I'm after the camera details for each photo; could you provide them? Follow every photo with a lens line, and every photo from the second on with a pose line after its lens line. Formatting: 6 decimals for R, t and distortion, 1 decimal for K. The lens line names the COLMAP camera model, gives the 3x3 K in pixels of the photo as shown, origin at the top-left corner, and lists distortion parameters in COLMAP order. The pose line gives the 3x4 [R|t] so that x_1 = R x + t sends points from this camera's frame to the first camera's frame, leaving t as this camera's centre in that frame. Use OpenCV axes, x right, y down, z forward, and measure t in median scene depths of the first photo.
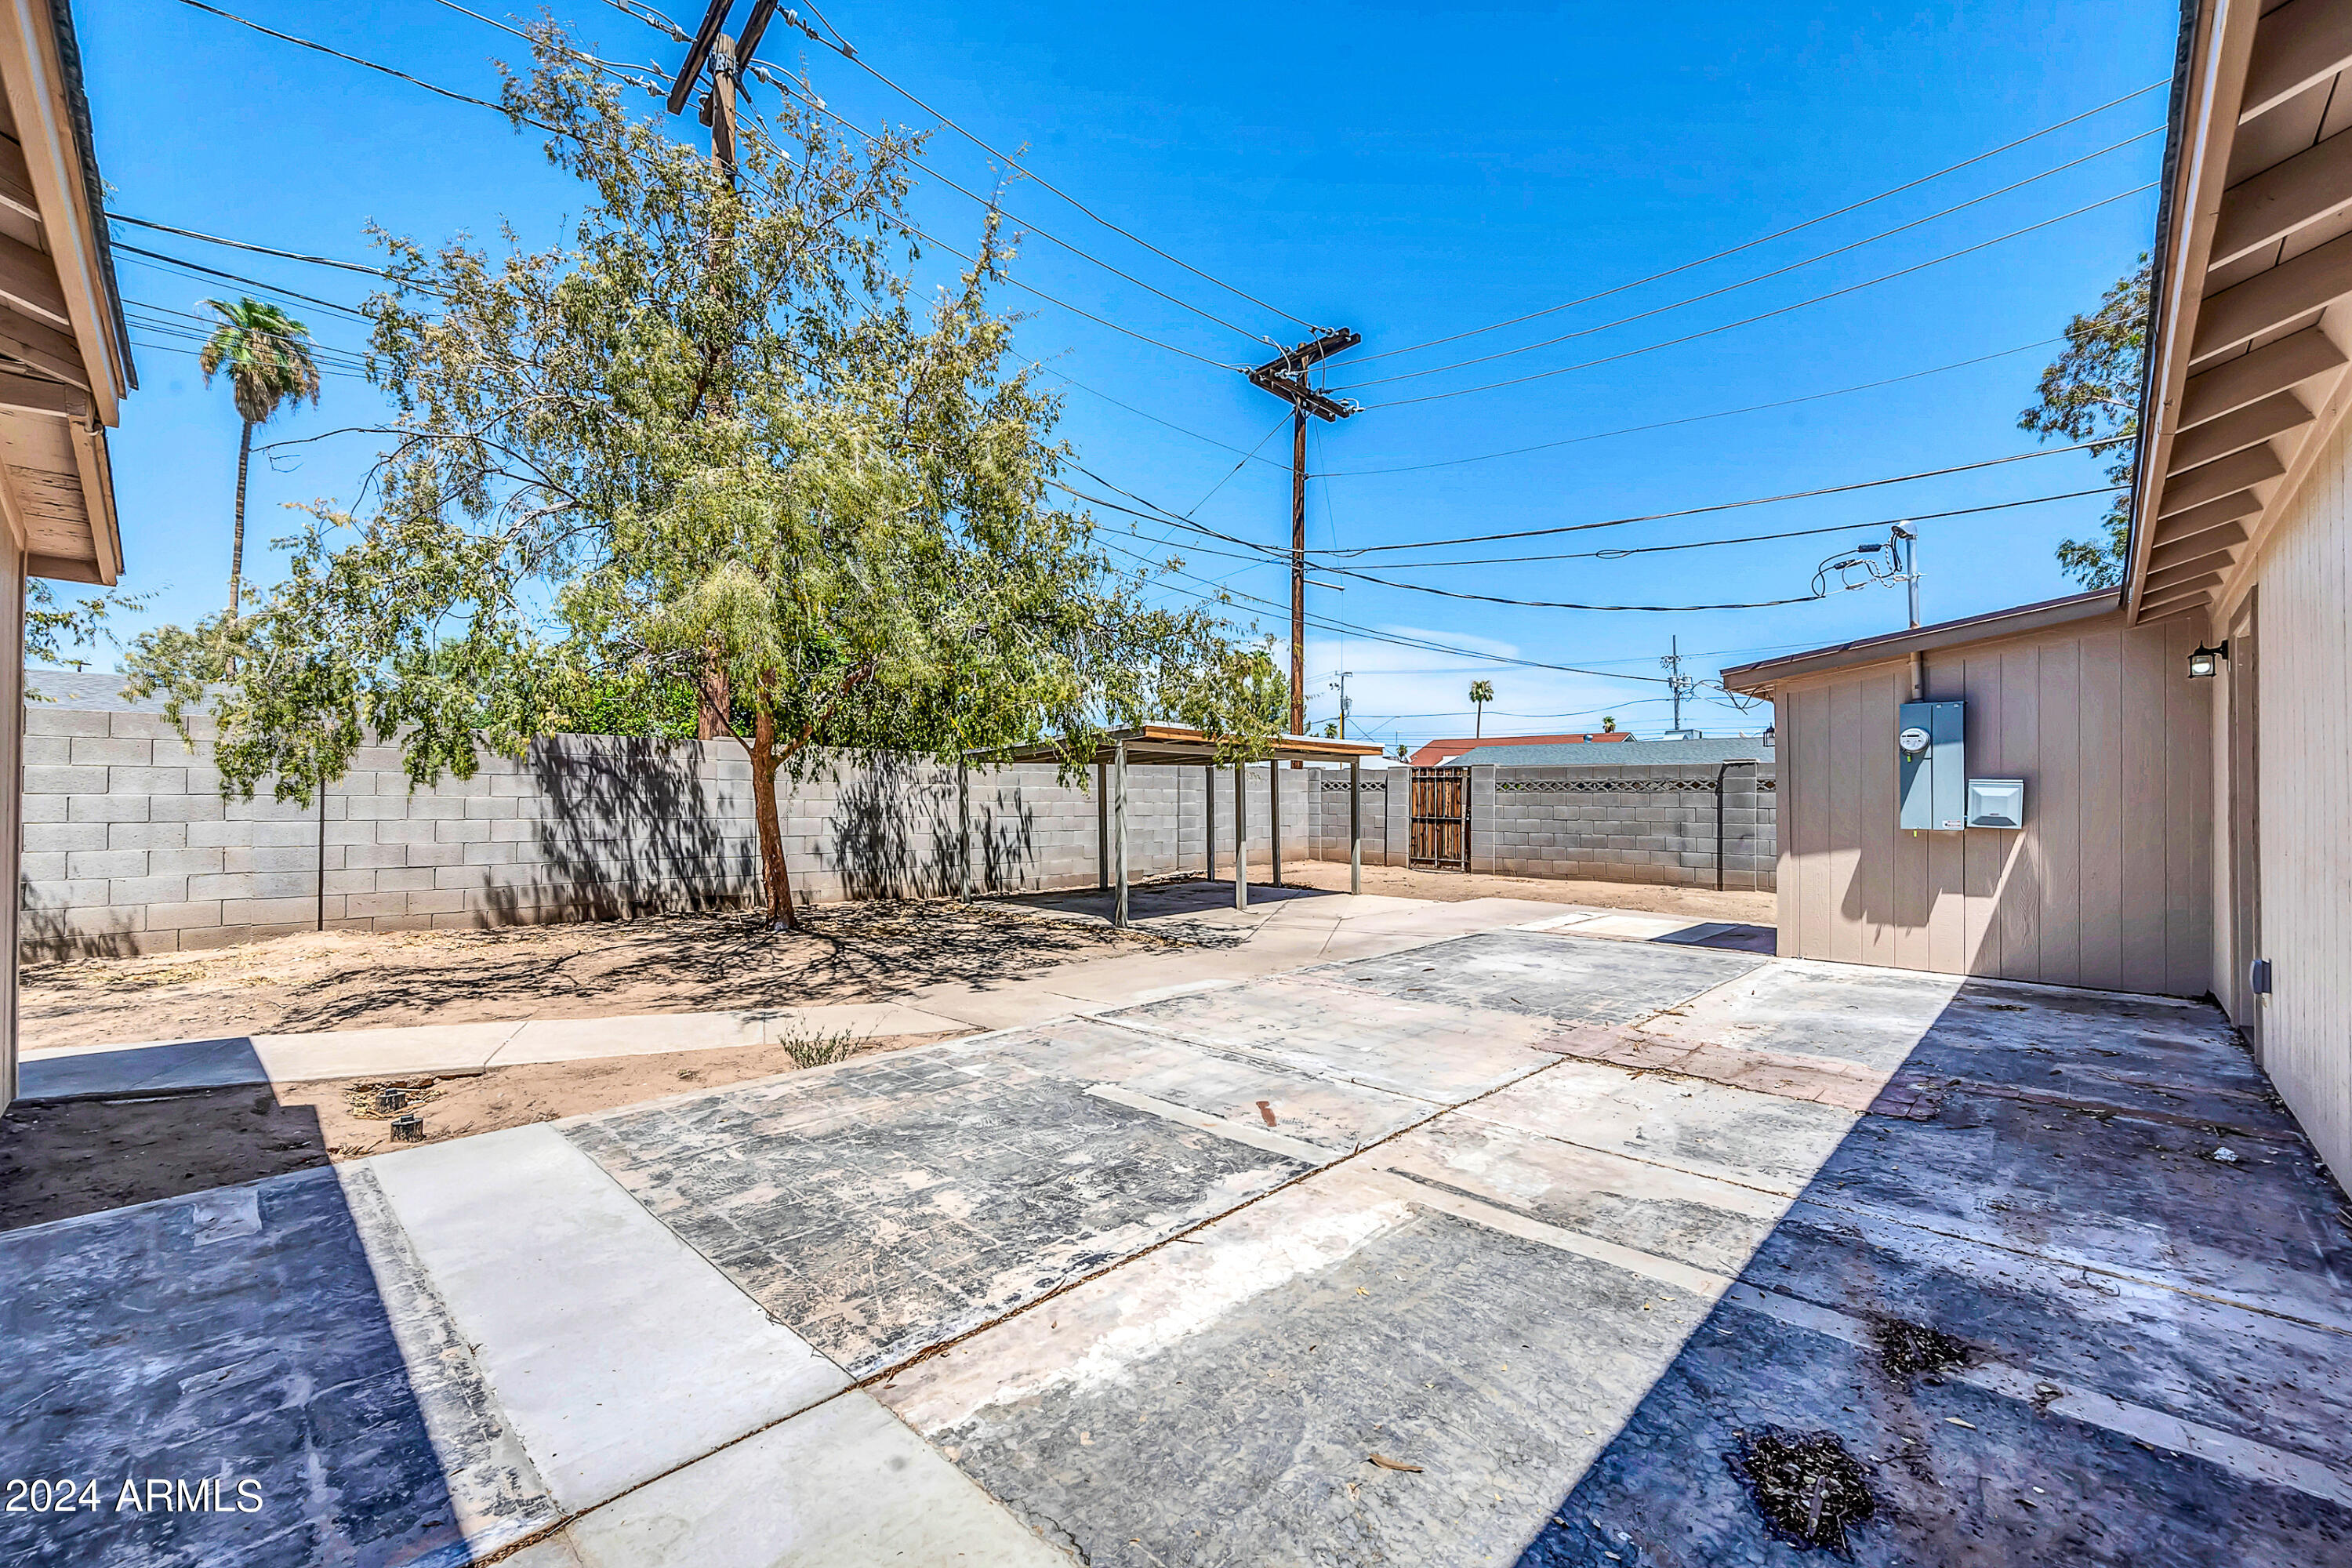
lens RADIAL K [[944.8, 0, 1186.6], [0, 944.8, 783.8], [0, 0, 1]] dist [0.002210, 0.000079]
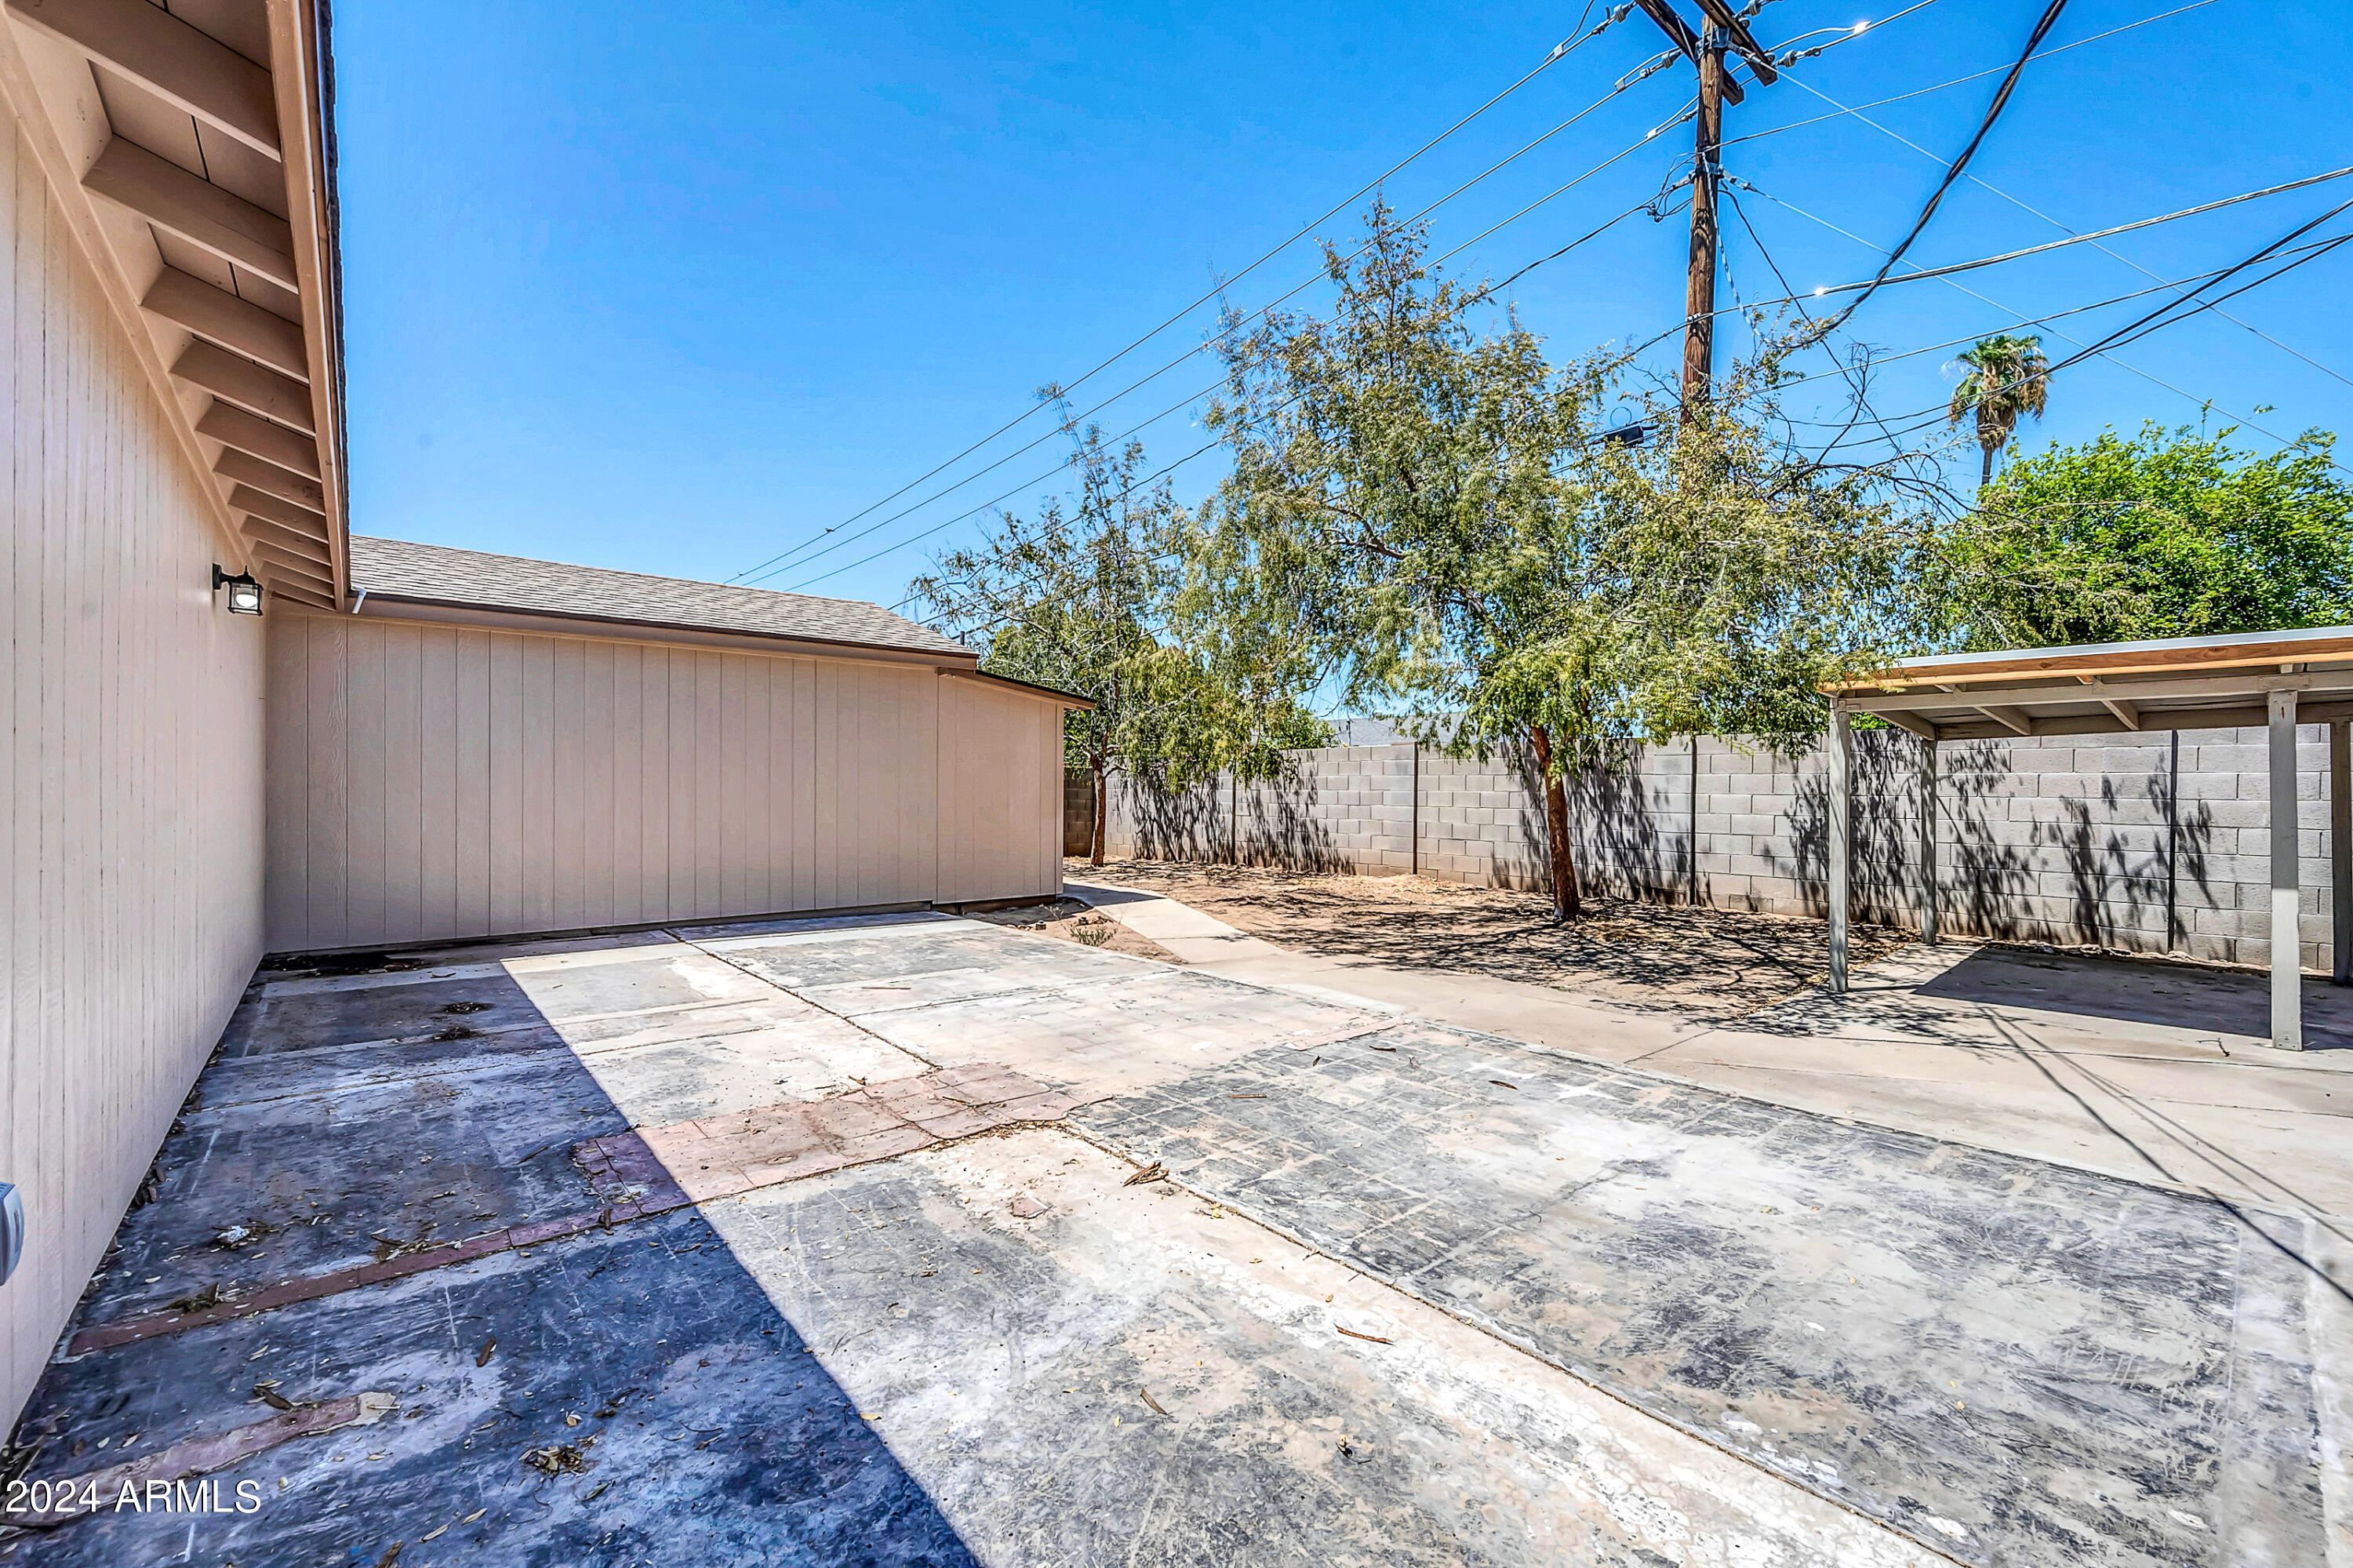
lens RADIAL K [[945.2, 0, 1182.1], [0, 945.2, 797.9], [0, 0, 1]] dist [0.002210, 0.000079]
pose [[-0.088969, -0.002091, -0.996032, 0.570698], [0.013601, 0.999902, -0.003314, 0.017318], [0.995942, -0.013841, -0.088932, 0.585659]]
